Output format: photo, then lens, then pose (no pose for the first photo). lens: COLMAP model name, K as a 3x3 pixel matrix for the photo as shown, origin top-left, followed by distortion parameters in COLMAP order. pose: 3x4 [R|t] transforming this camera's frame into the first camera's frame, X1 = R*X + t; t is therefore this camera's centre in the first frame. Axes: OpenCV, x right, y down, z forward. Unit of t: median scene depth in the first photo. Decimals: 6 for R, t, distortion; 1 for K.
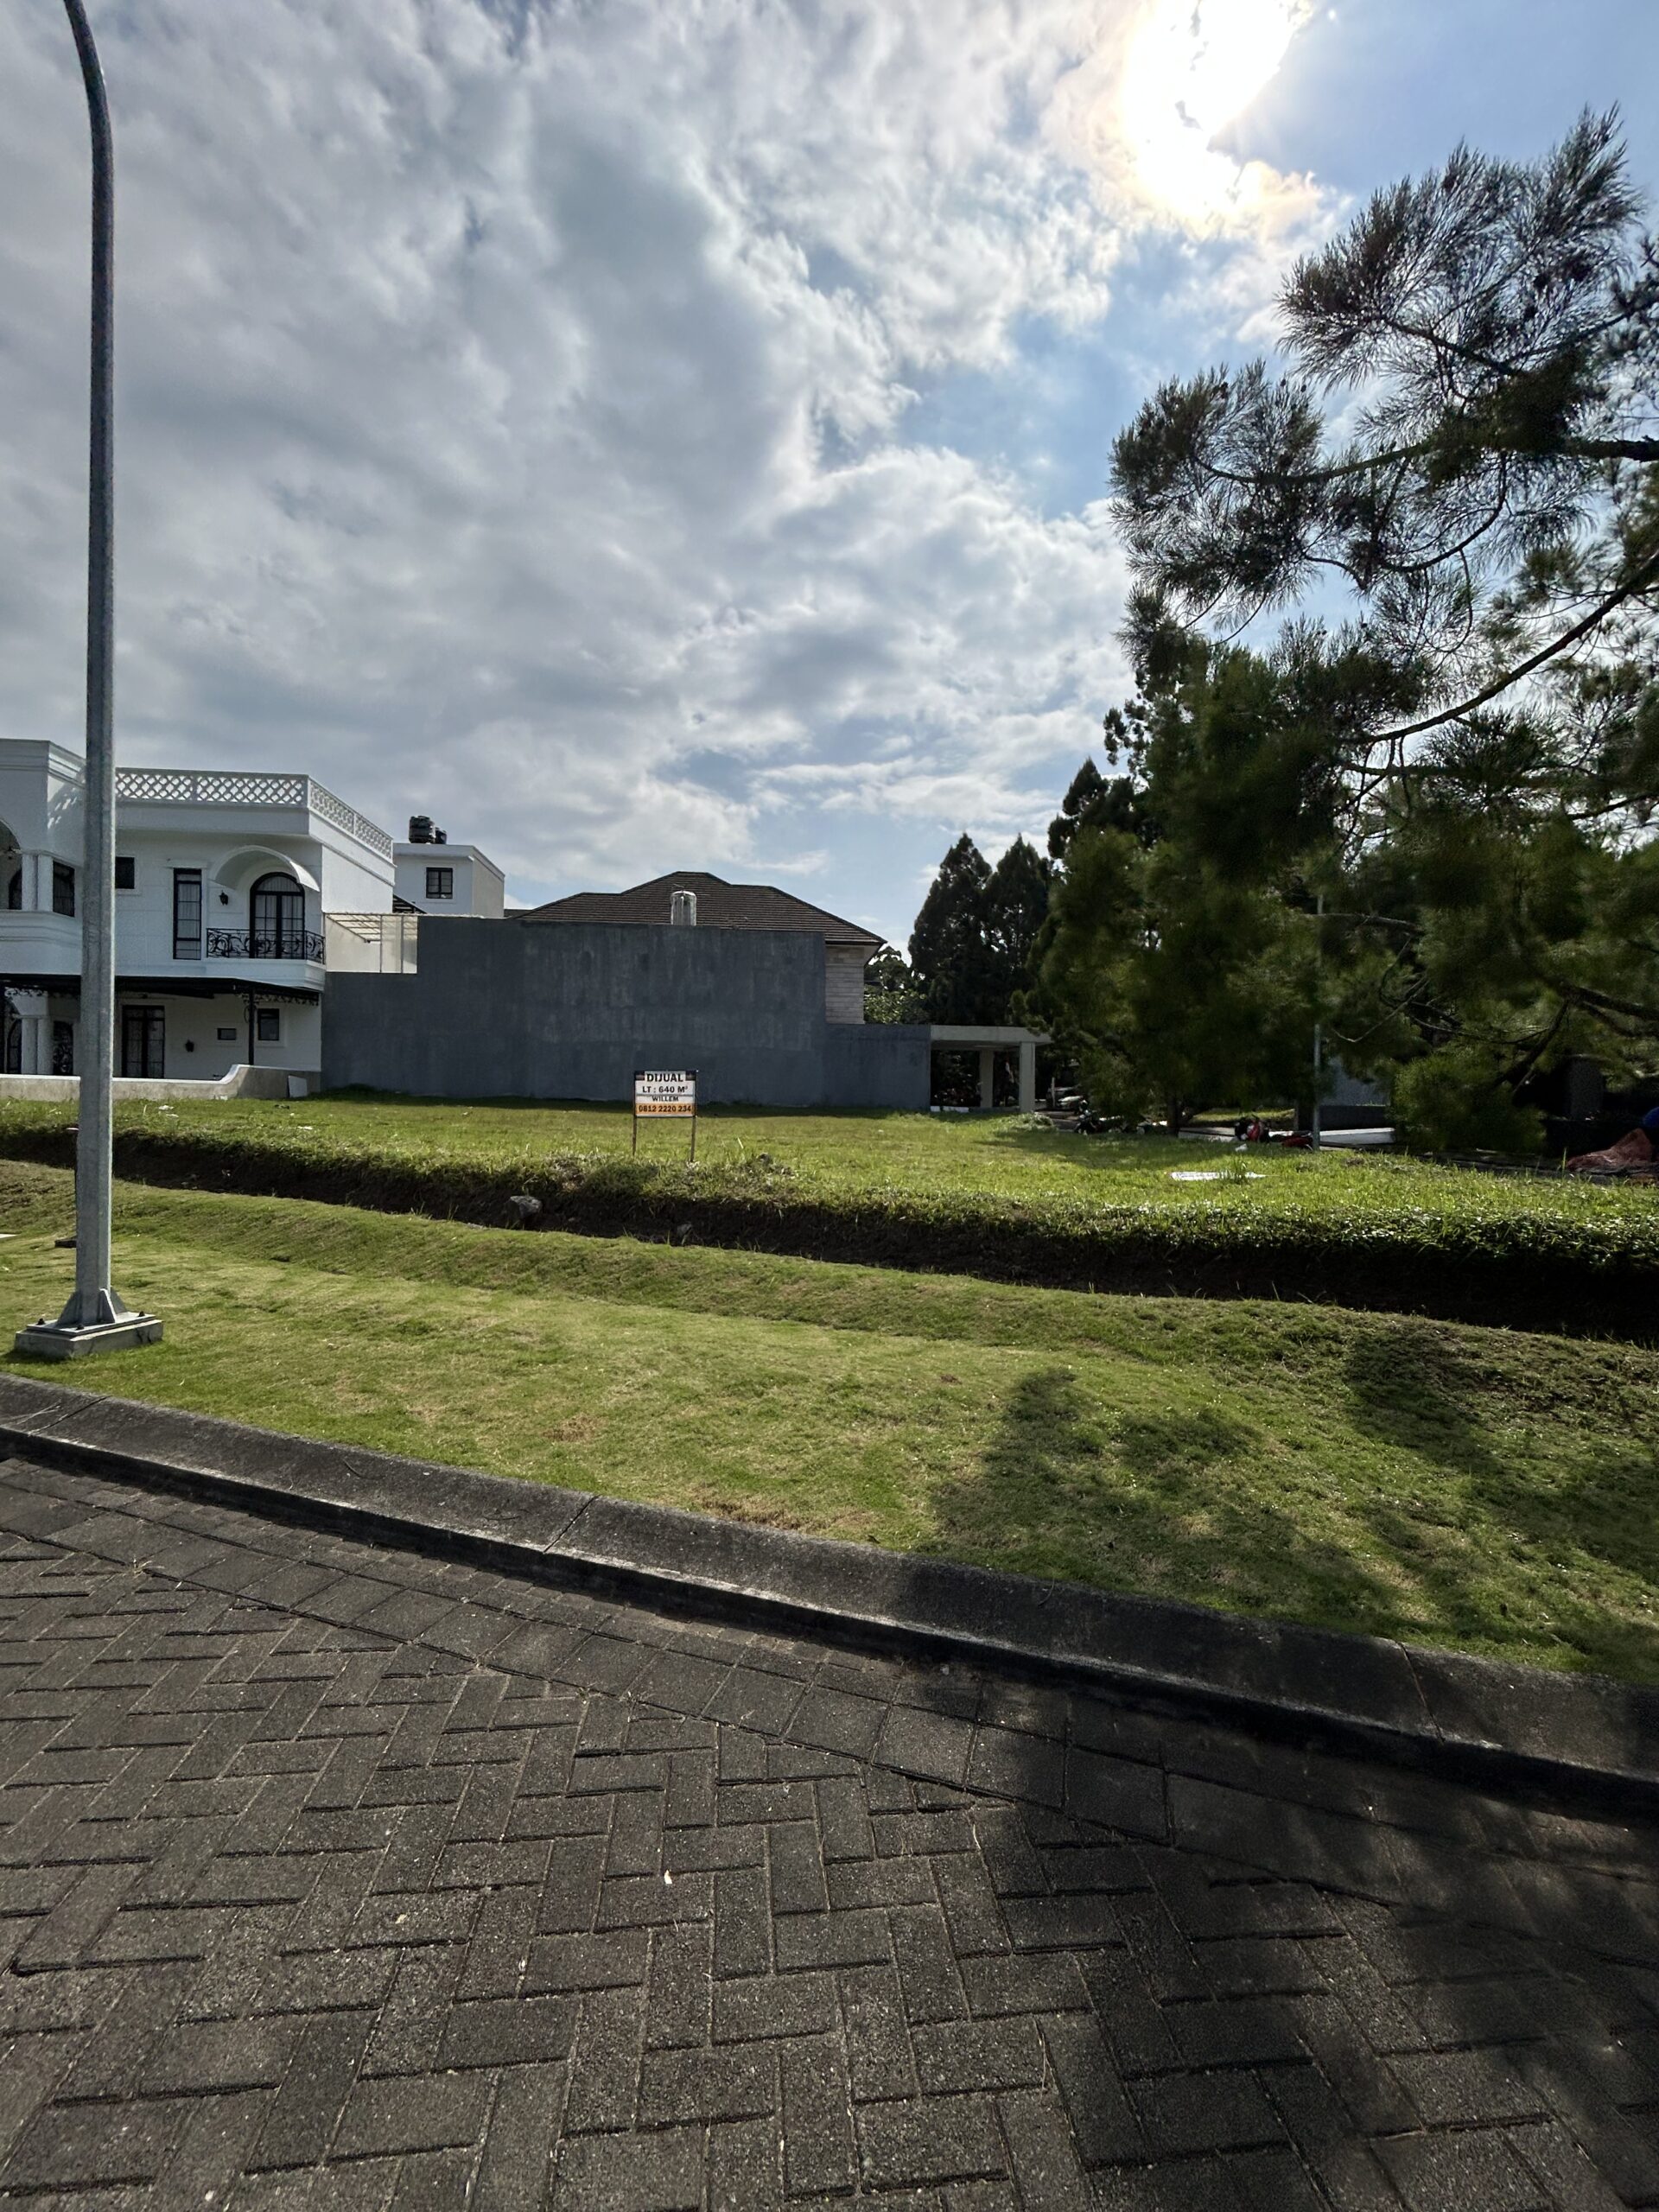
lens RADIAL K [[921.5, 0, 827.2], [0, 921.5, 1081.5], [0, 0, 1]] dist [0.008692, -0.000082]
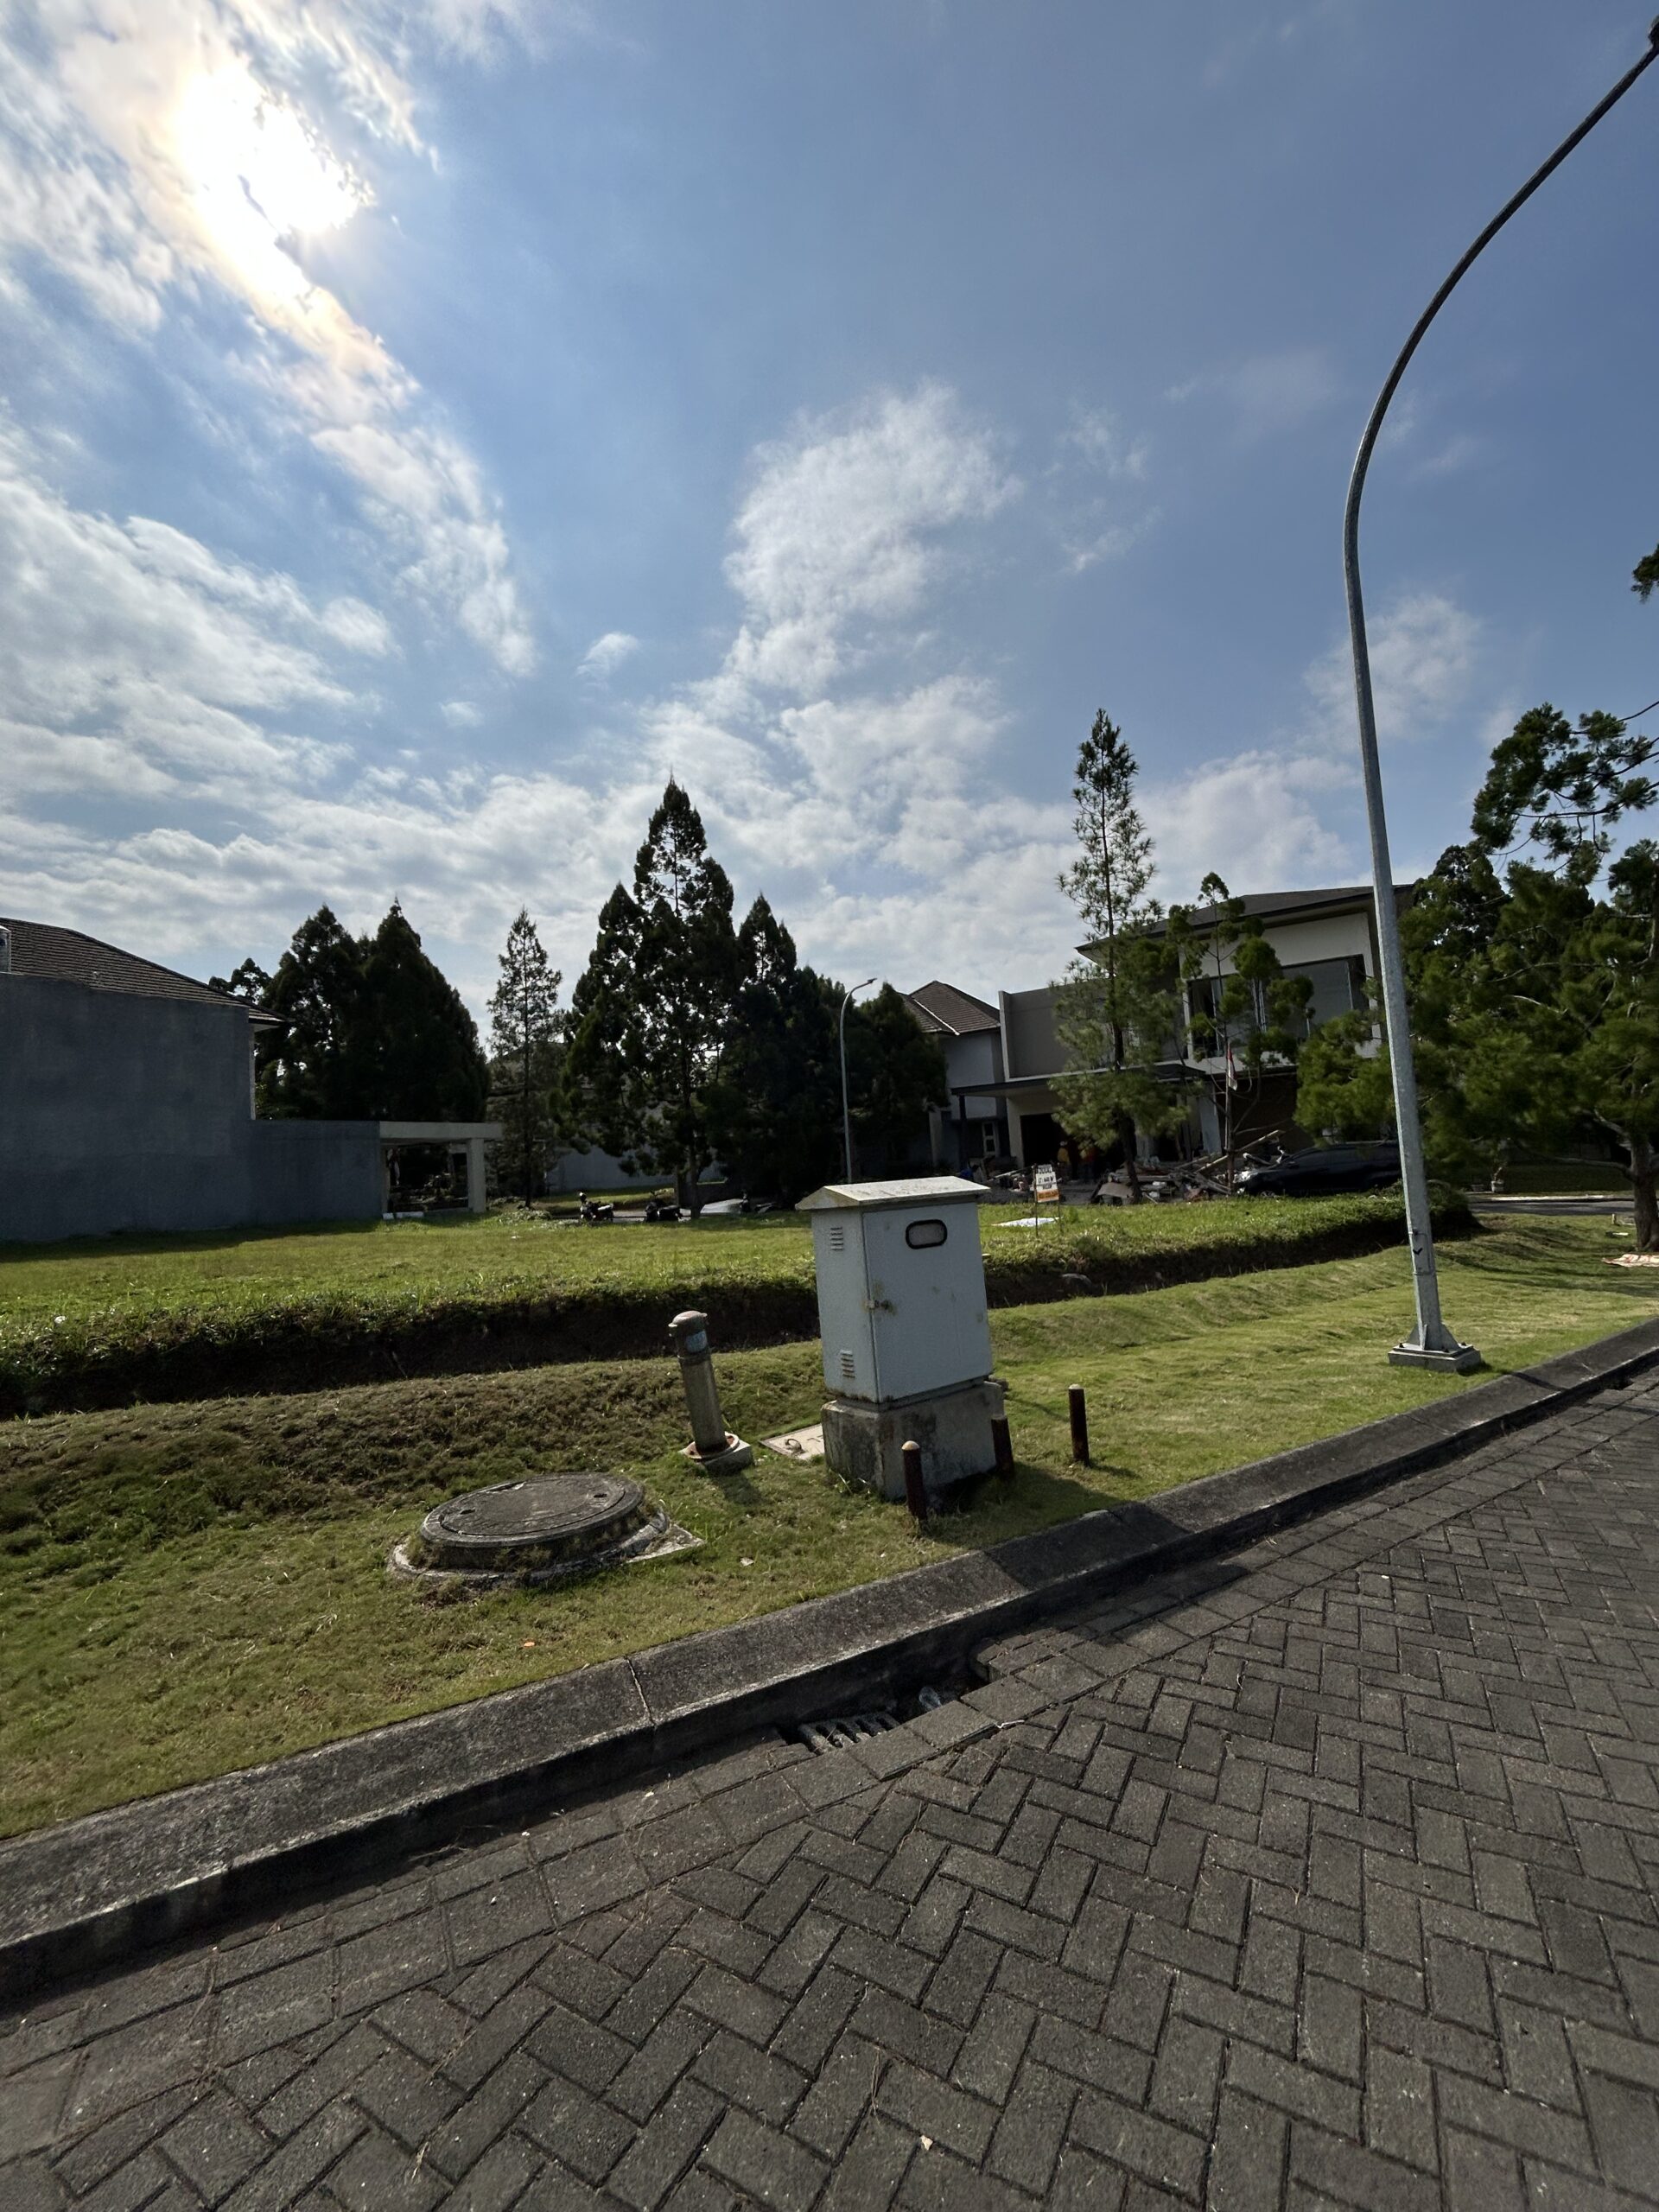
lens RADIAL K [[921.5, 0, 827.2], [0, 921.5, 1081.5], [0, 0, 1]] dist [0.008692, -0.000082]
pose [[0.584584, 0.025672, 0.810927, -0.287023], [0.053654, 0.996088, -0.070211, -0.010850], [-0.809557, 0.084554, 0.580919, 0.104019]]
